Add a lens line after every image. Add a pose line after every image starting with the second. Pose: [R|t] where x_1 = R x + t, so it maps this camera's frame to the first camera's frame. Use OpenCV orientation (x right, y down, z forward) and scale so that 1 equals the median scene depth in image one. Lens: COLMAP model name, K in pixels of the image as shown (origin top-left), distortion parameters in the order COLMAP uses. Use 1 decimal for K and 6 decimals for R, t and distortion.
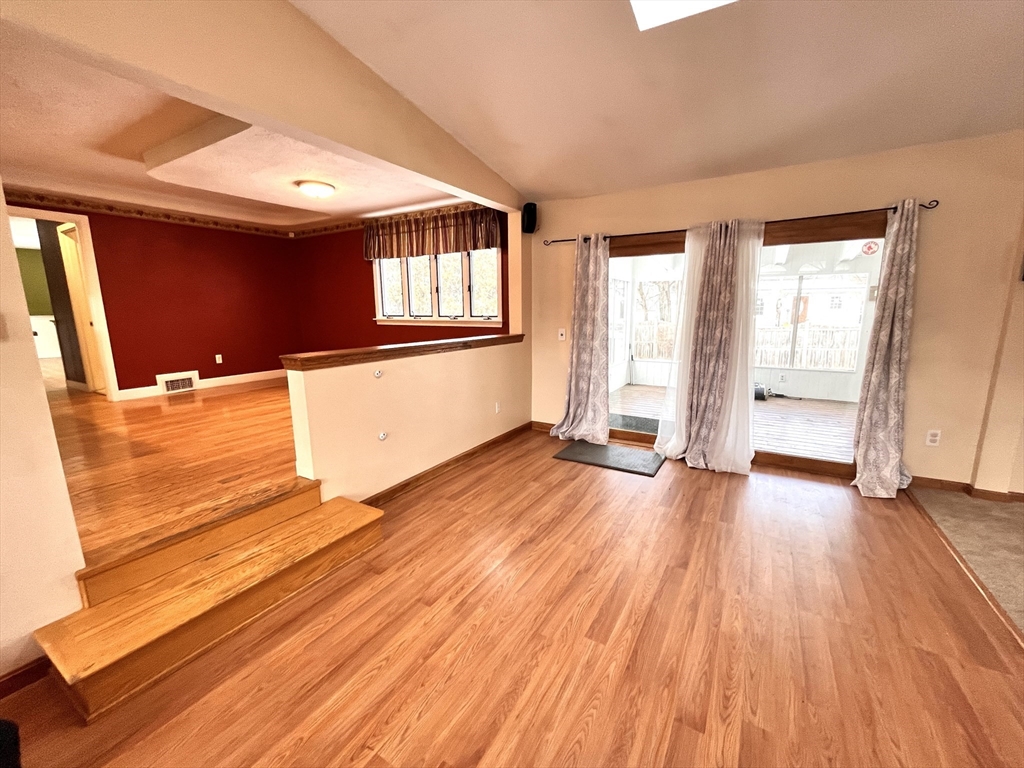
lens RADIAL K [[415.0, 0, 514.2], [0, 415.0, 387.2], [0, 0, 1]] dist [-0.002421, -0.000793]
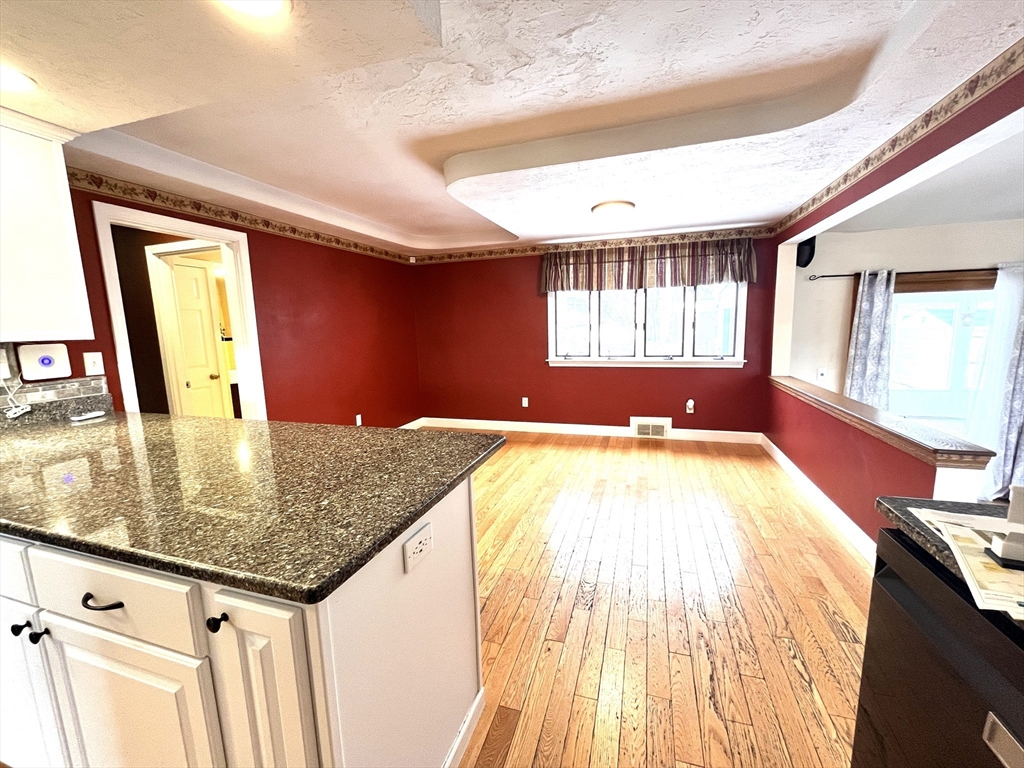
lens RADIAL K [[415.0, 0, 514.2], [0, 415.0, 387.2], [0, 0, 1]] dist [-0.002421, -0.000793]
pose [[0.974248, -0.053074, 0.219142, -0.717882], [0.062548, 0.997374, -0.036519, -0.101195], [-0.216629, 0.049286, 0.975009, 0.230653]]
